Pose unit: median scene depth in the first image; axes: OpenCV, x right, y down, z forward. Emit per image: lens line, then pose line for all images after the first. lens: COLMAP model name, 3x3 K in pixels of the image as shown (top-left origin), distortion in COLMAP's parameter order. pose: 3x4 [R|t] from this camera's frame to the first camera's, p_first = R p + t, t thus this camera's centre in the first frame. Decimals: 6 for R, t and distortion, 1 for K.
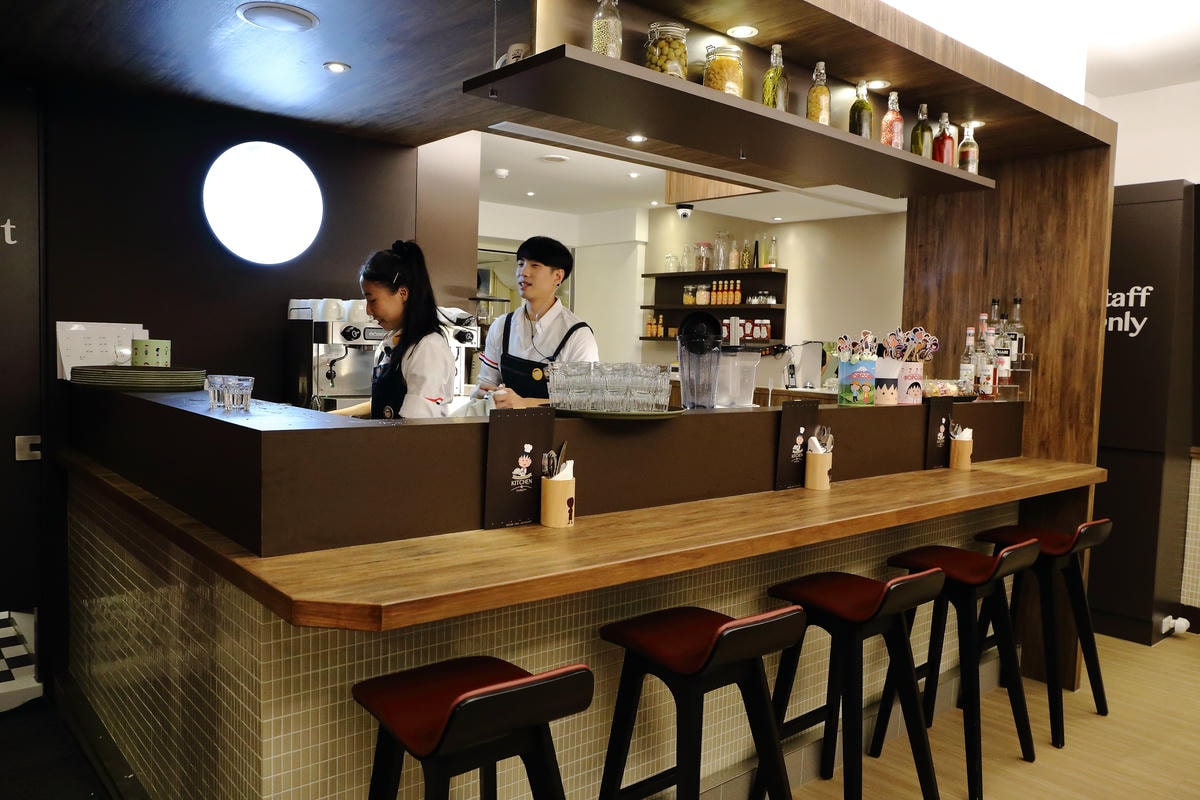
lens RADIAL K [[895.6, 0, 596.7], [0, 895.6, 397.5], [0, 0, 1]] dist [-0.022048, 0.007329]
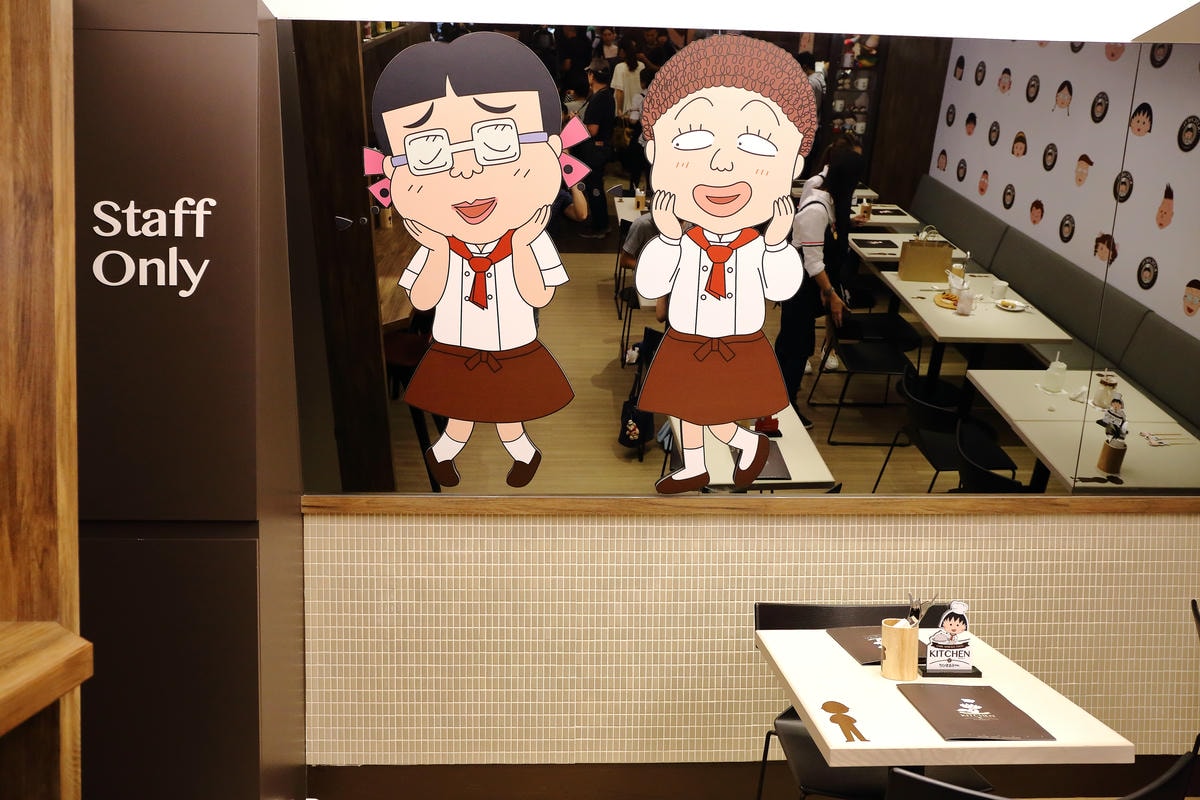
lens RADIAL K [[895.6, 0, 597.1], [0, 895.6, 398.6], [0, 0, 1]] dist [-0.022048, 0.007329]
pose [[0.614835, -0.053087, 0.786867, 0.345062], [0.055508, 0.998170, 0.023971, -0.009785], [-0.786700, 0.028939, 0.616657, 0.505468]]
